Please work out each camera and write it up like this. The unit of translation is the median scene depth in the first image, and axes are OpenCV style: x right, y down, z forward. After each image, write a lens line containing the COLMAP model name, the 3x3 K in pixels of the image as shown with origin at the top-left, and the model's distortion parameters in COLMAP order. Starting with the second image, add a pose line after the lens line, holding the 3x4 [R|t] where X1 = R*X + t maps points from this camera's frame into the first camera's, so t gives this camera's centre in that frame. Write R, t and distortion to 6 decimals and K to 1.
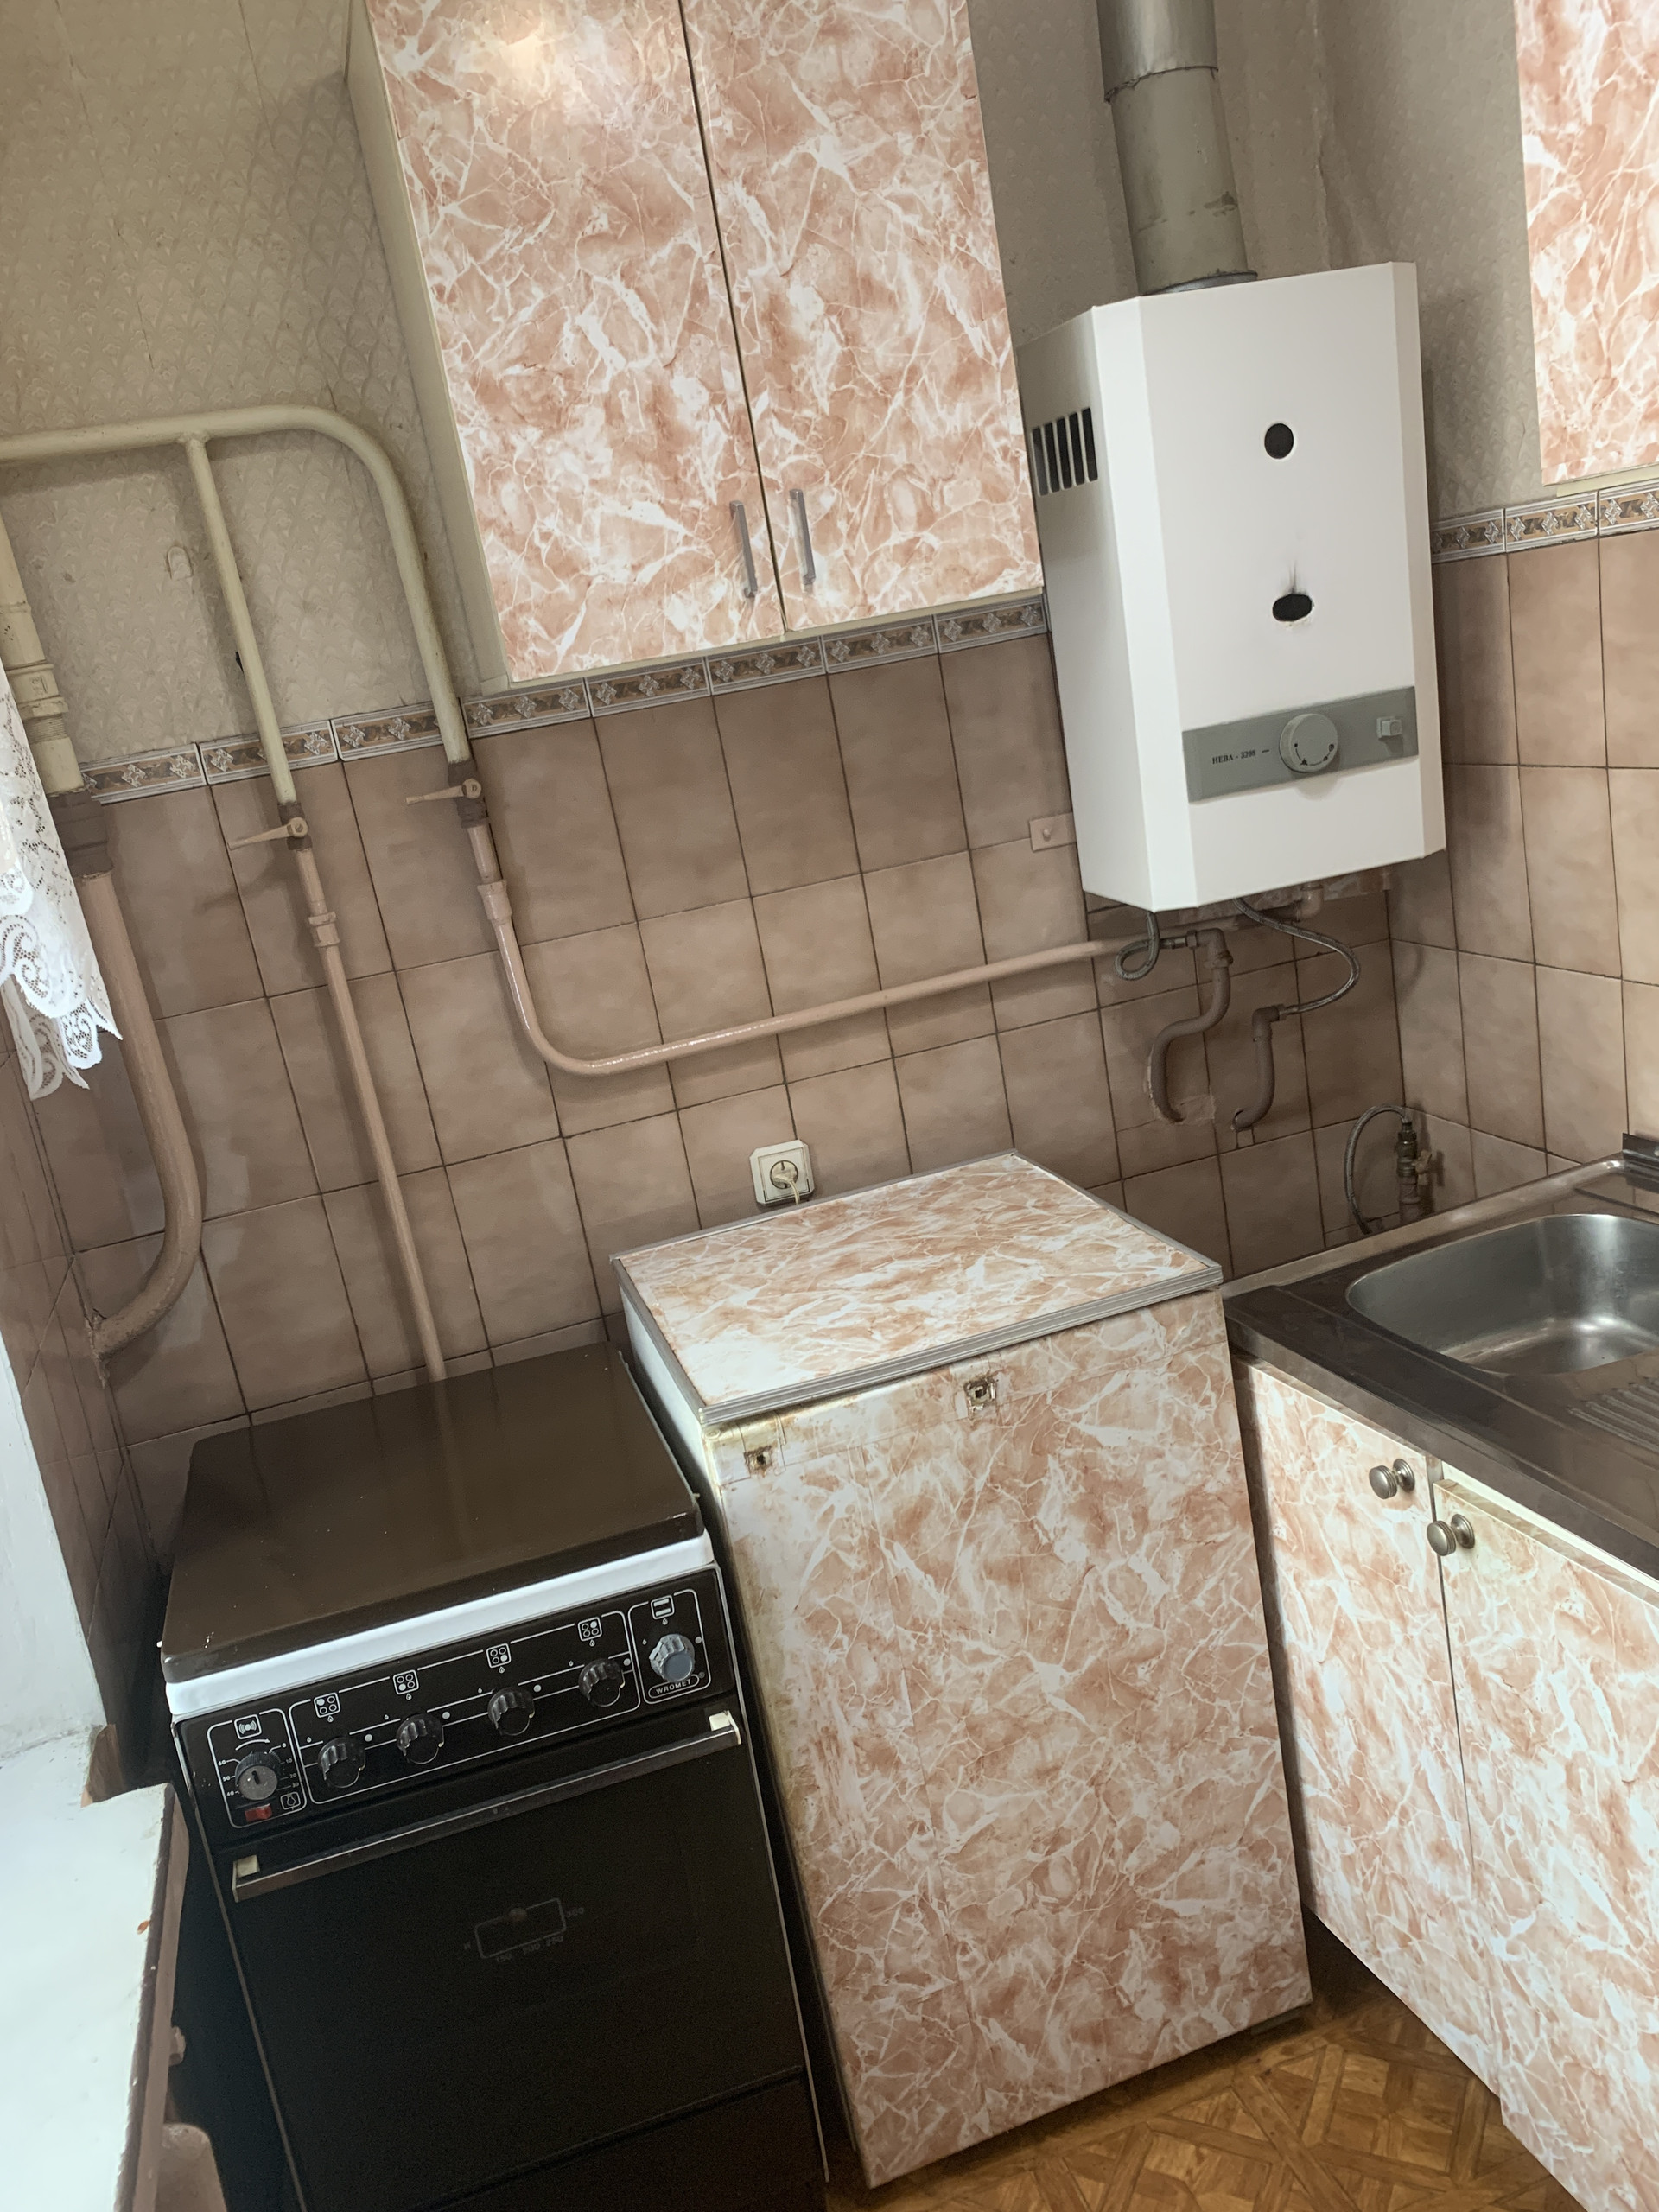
lens RADIAL K [[1606.3, 0, 822.8], [0, 1606.3, 1101.2], [0, 0, 1]] dist [0.006488, 0.004011]
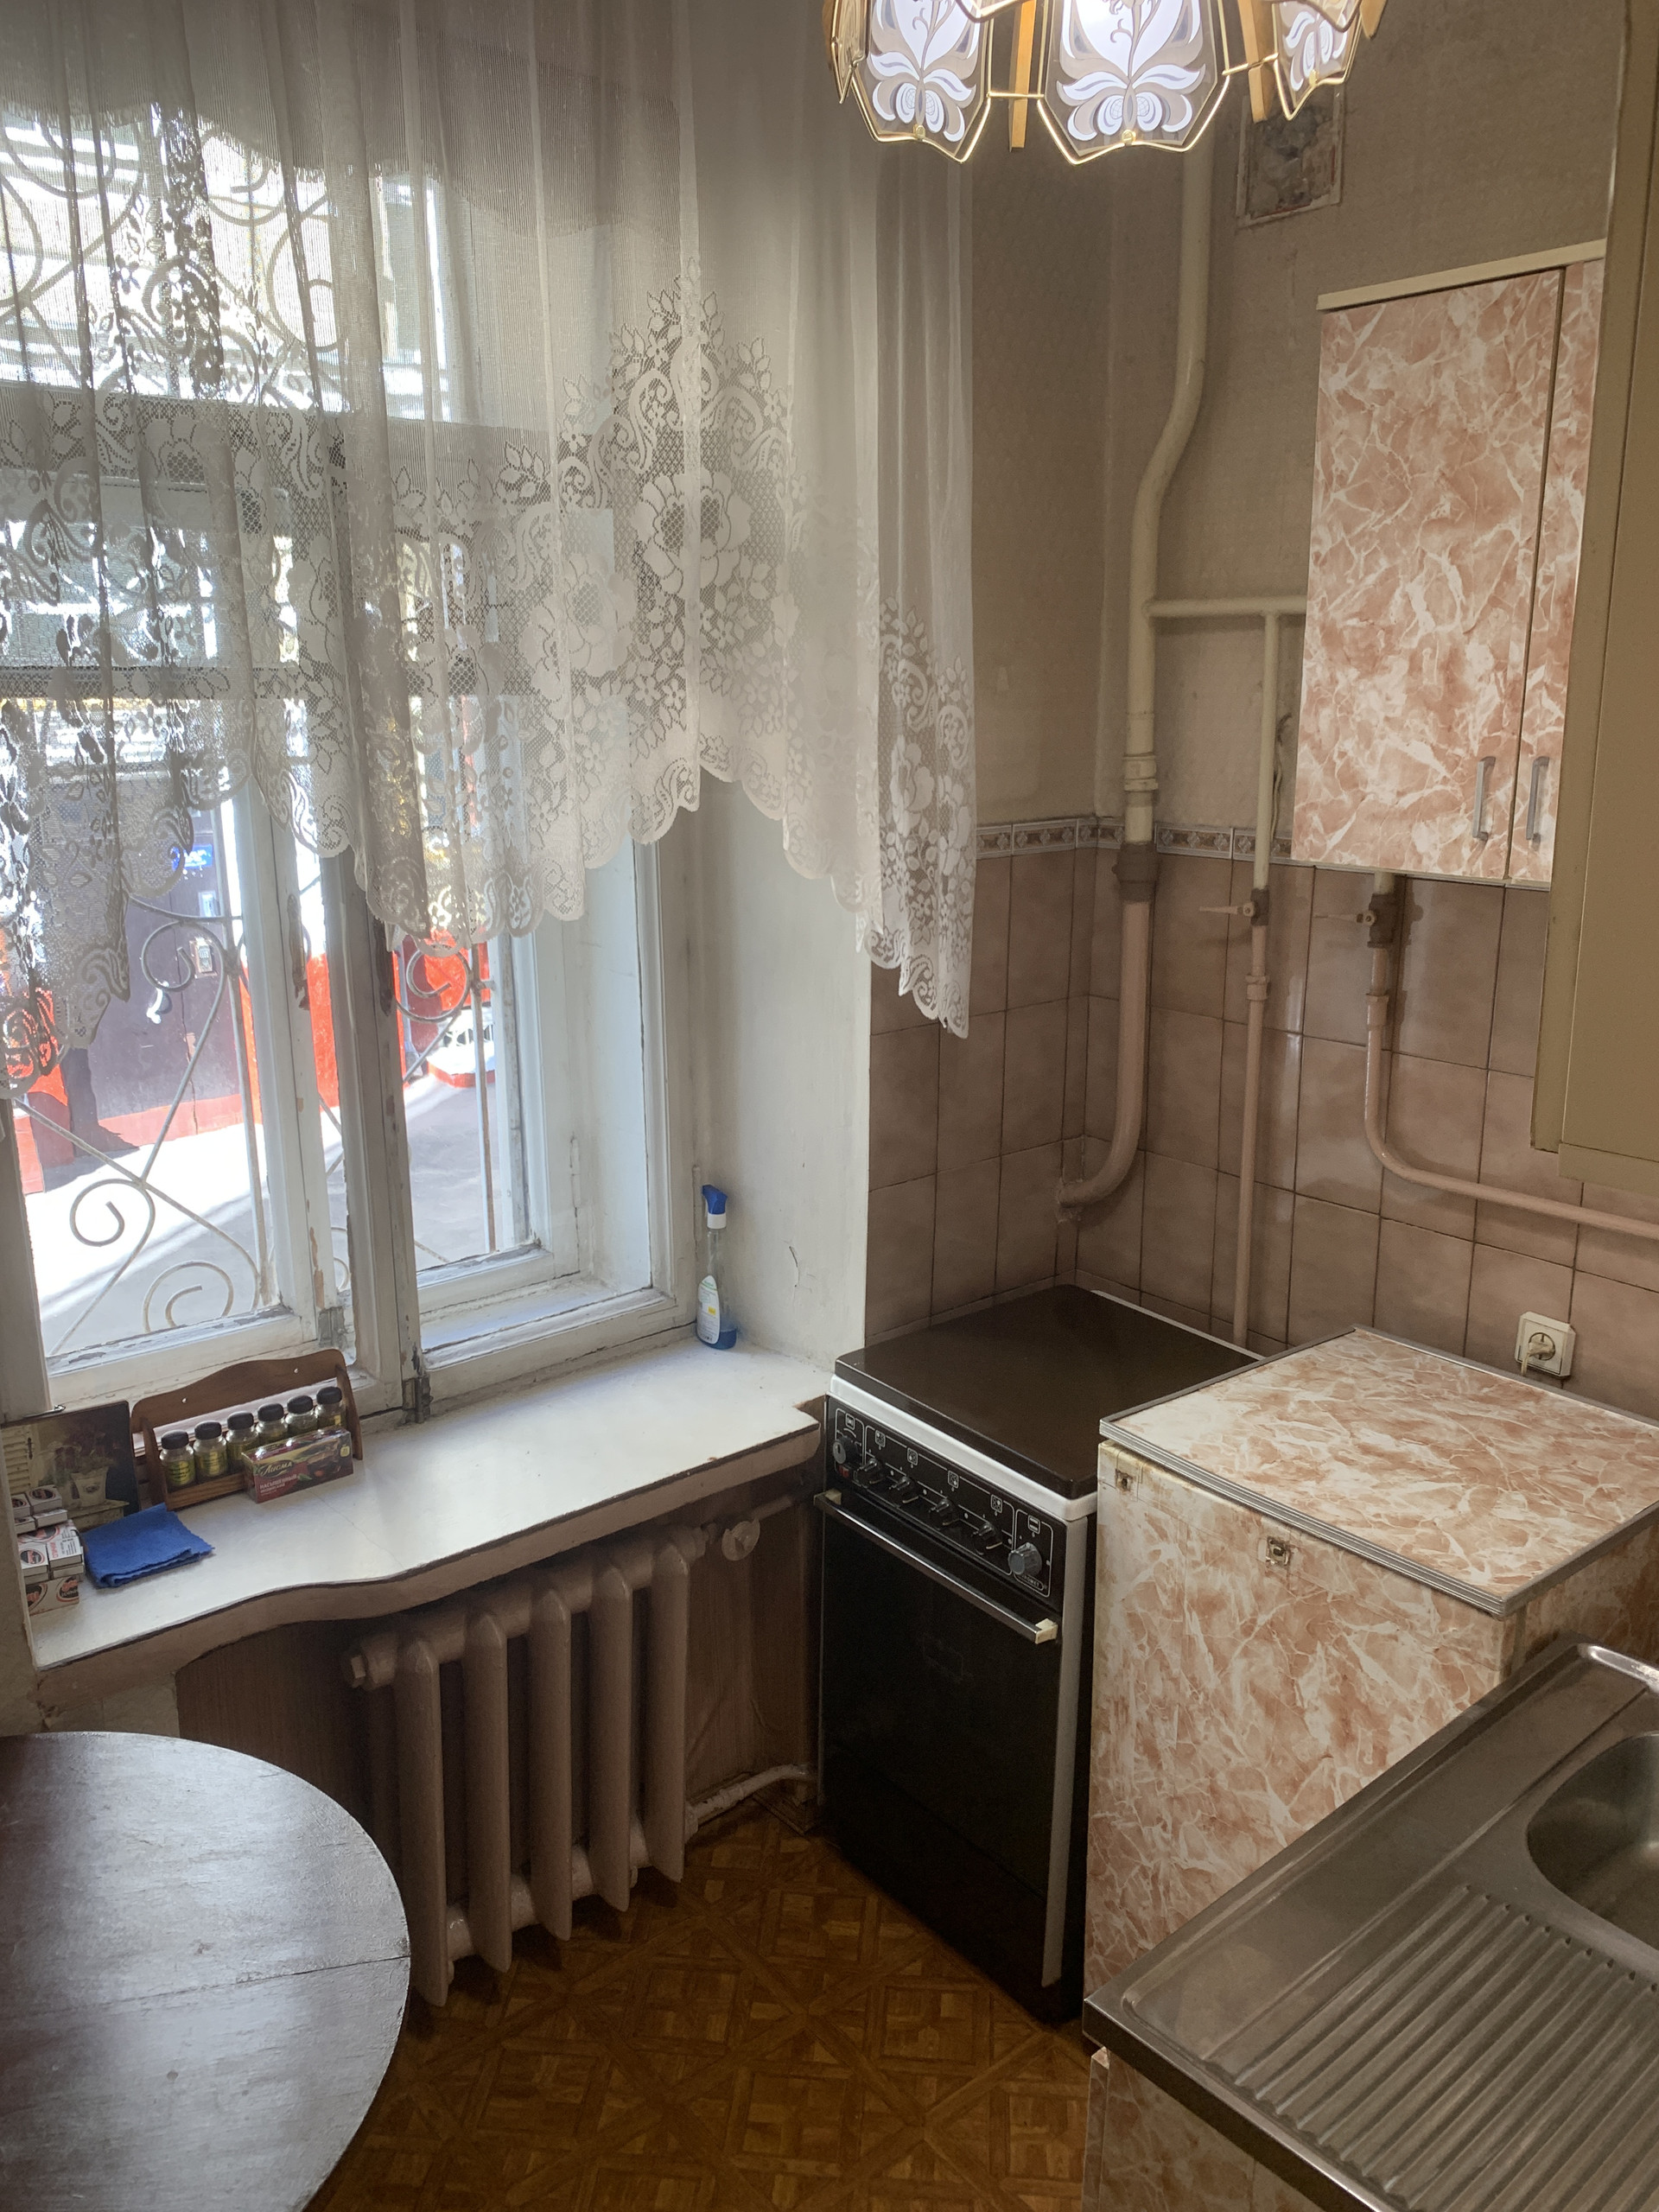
lens RADIAL K [[1681.0, 0, 817.6], [0, 1681.0, 1108.4], [0, 0, 1]] dist [0.035810, -0.052511]
pose [[0.393638, 0.397245, -0.829003, 0.841136], [-0.289988, 0.909424, 0.298085, -0.374790], [0.872328, 0.123063, 0.473181, 0.081423]]
